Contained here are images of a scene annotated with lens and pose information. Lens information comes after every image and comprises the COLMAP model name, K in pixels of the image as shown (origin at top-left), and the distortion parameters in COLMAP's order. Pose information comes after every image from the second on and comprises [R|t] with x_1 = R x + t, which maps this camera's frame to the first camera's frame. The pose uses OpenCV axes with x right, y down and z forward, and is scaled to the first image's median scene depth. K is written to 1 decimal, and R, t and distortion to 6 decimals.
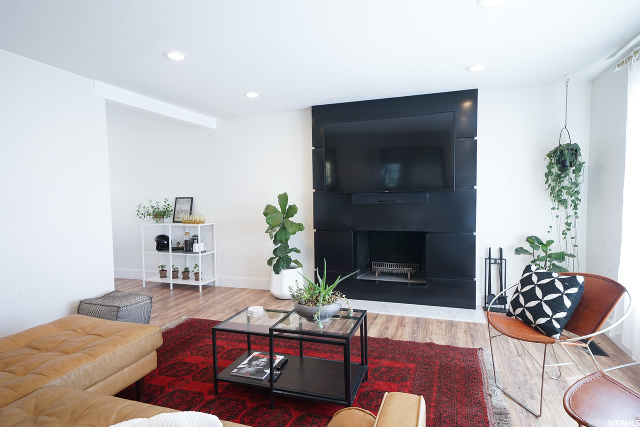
lens RADIAL K [[368.4, 0, 320.5], [0, 368.4, 215.9], [0, 0, 1]] dist [-0.000170, -0.000018]
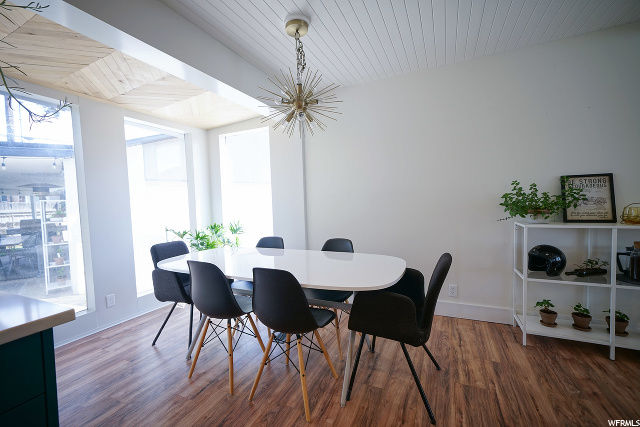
lens RADIAL K [[283.1, 0, 317.7], [0, 283.1, 215.6], [0, 0, 1]] dist [0.014490, 0.000735]
pose [[0.996226, -0.003218, -0.086743, -0.728109], [0.003724, 0.999977, 0.005678, 0.004202], [0.086723, -0.005980, 0.996215, 0.554934]]
